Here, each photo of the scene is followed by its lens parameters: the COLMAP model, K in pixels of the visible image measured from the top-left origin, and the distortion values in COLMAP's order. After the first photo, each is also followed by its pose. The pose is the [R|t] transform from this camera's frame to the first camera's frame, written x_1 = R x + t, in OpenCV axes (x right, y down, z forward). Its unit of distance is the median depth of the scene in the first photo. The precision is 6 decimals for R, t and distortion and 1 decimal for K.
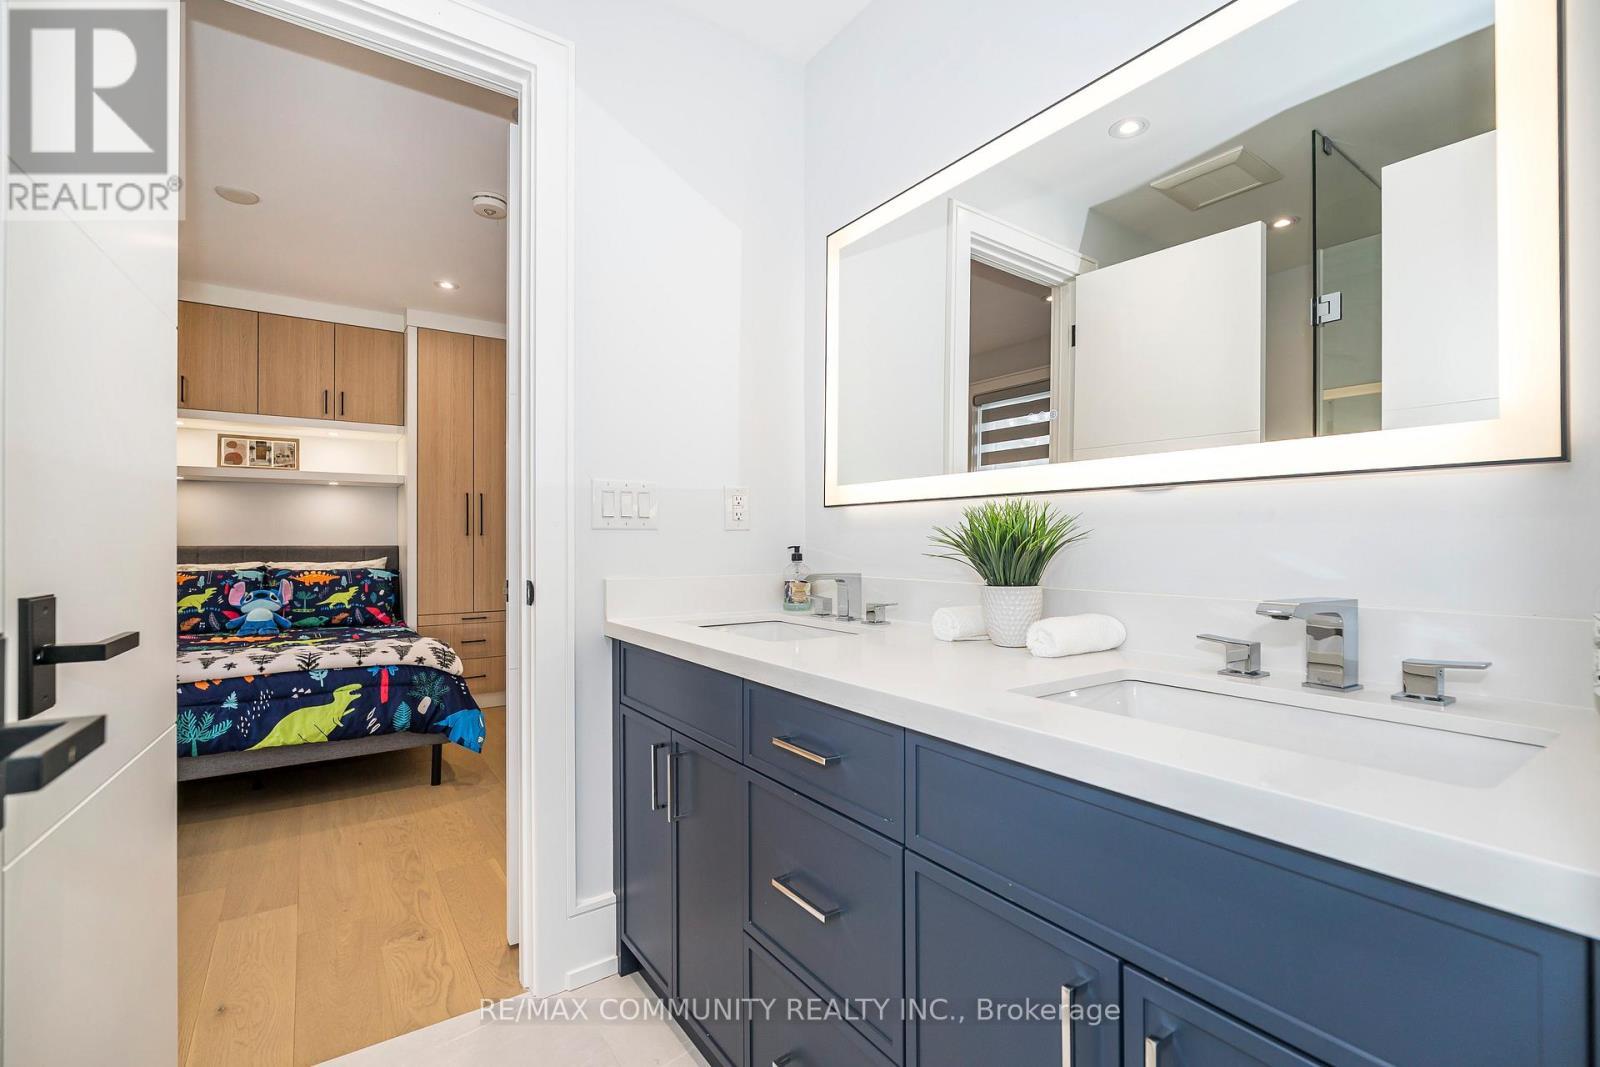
lens RADIAL K [[721.3, 0, 802.1], [0, 721.3, 535.4], [0, 0, 1]] dist [0.005488, 0.000107]
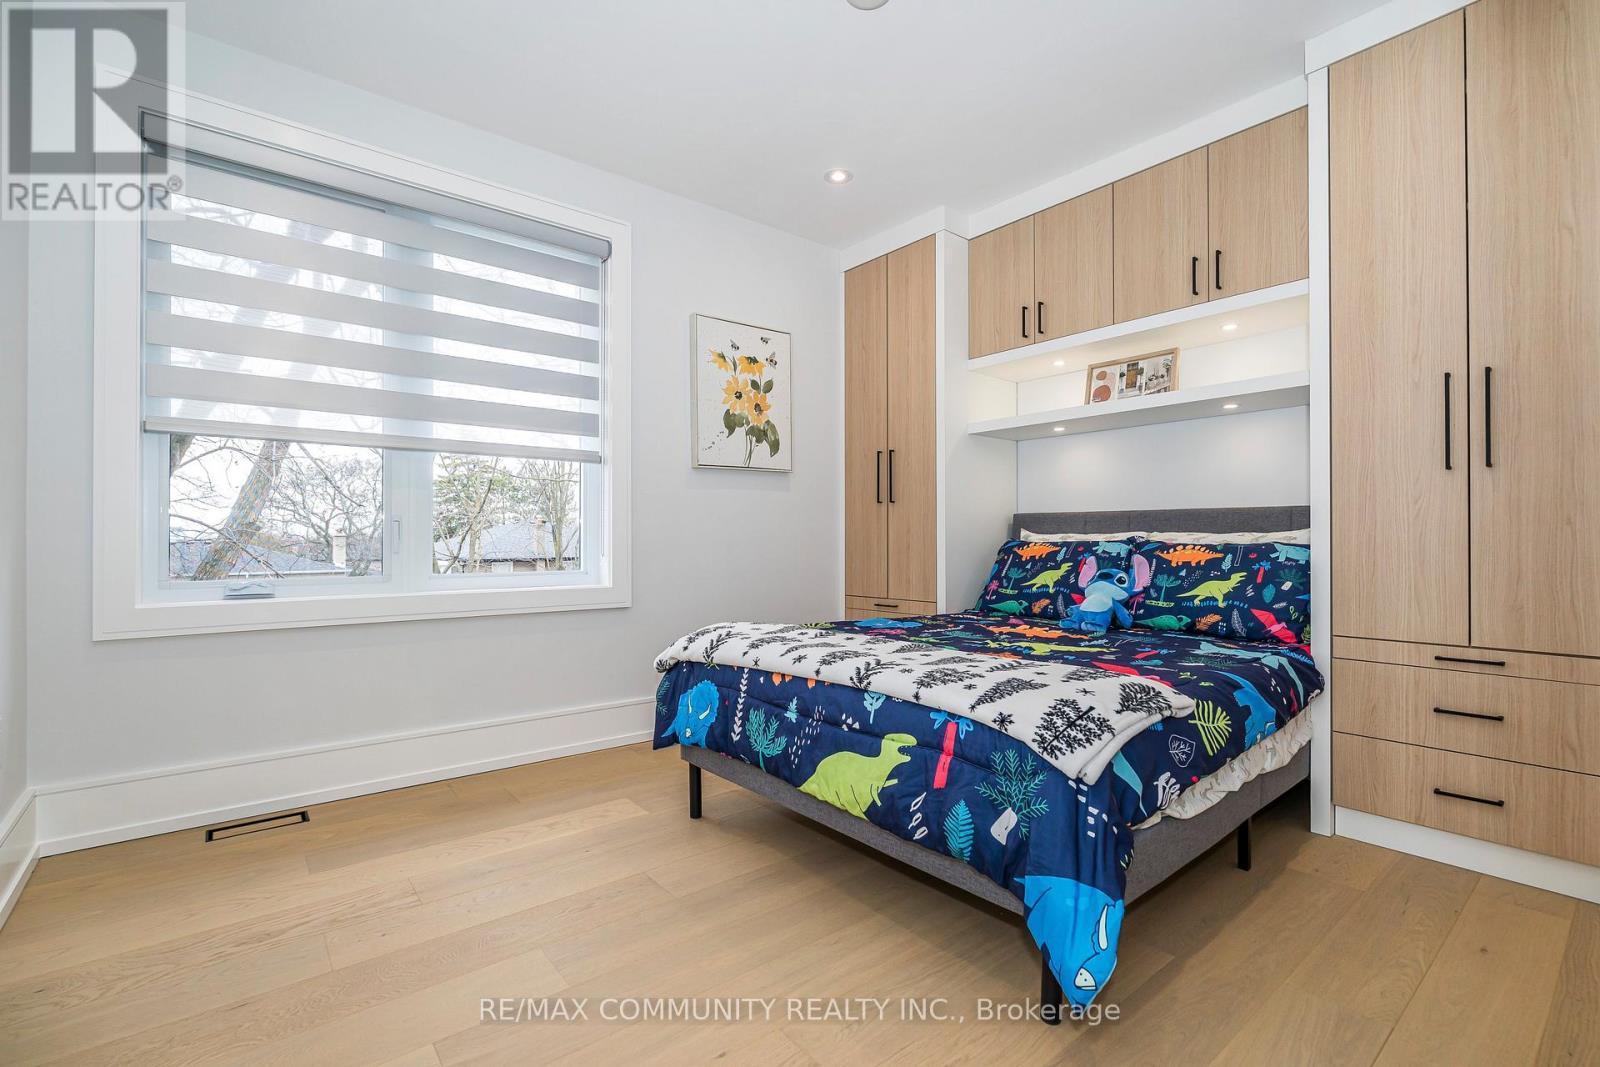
lens RADIAL K [[721.3, 0, 786.5], [0, 721.3, 531.2], [0, 0, 1]] dist [0.005488, 0.000107]
pose [[0.081100, -0.008813, -0.996667, -0.063335], [0.008309, 0.999932, -0.008166, 0.040850], [0.996671, -0.007619, 0.081168, 0.610783]]
